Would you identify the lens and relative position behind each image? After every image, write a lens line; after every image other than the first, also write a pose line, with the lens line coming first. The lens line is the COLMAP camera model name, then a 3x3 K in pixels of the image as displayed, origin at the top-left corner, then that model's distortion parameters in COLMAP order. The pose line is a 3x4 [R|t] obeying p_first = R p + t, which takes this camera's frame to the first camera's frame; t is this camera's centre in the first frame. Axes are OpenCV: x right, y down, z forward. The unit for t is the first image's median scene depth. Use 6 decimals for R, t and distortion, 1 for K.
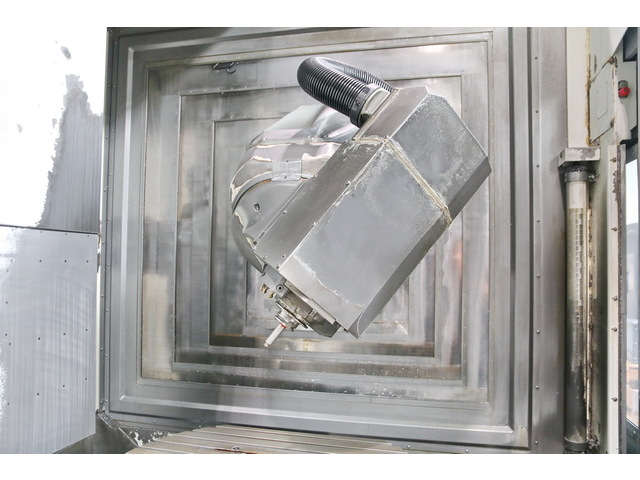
lens RADIAL K [[504.9, 0, 321.1], [0, 504.9, 247.4], [0, 0, 1]] dist [-0.117172, 0.104802]
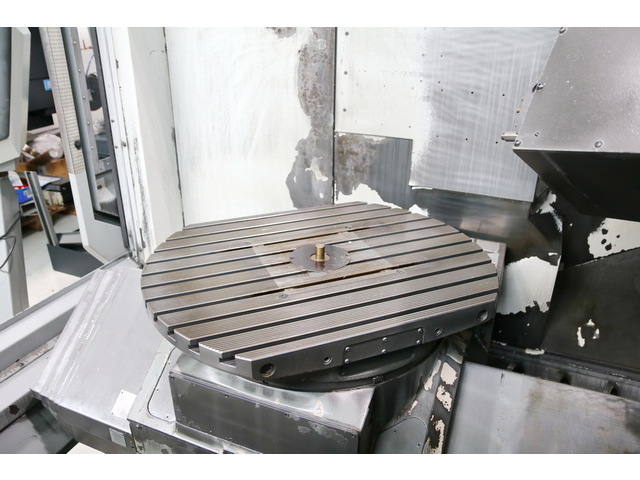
lens RADIAL K [[494.0, 0, 323.2], [0, 494.0, 246.5], [0, 0, 1]] dist [-0.124010, 0.093857]
pose [[-0.162102, 0.406694, -0.899068, 0.438850], [0.017215, 0.912145, 0.409506, 0.027343], [0.986624, 0.050904, -0.154861, 0.554063]]
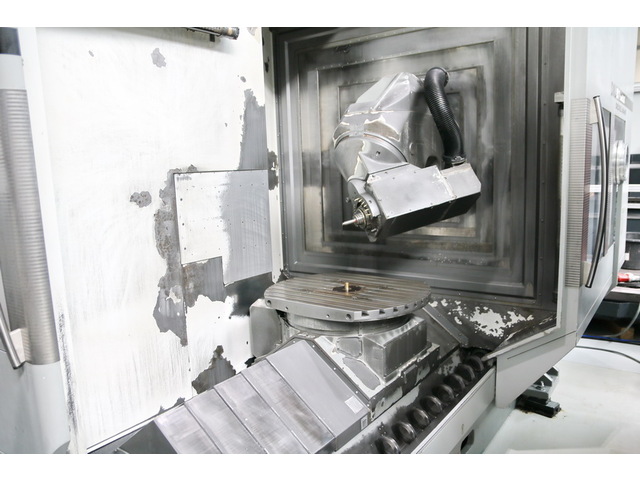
lens RADIAL K [[516.1, 0, 323.8], [0, 516.1, 250.4], [0, 0, 1]] dist [-0.120963, 0.094907]
pose [[0.921528, 0.016153, -0.387975, 0.406029], [0.059208, 0.981607, 0.181501, -0.051671], [0.383771, -0.190229, 0.903622, -0.595552]]
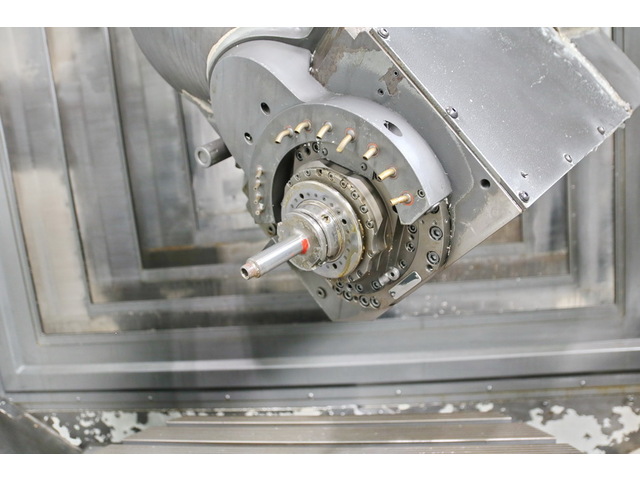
lens RADIAL K [[510.6, 0, 318.1], [0, 510.6, 247.6], [0, 0, 1]] dist [-0.117677, 0.092370]
pose [[0.989648, -0.126770, 0.067282, -0.057262], [0.110772, 0.972782, 0.203531, 0.077489], [-0.091253, -0.193971, 0.976754, 0.436390]]
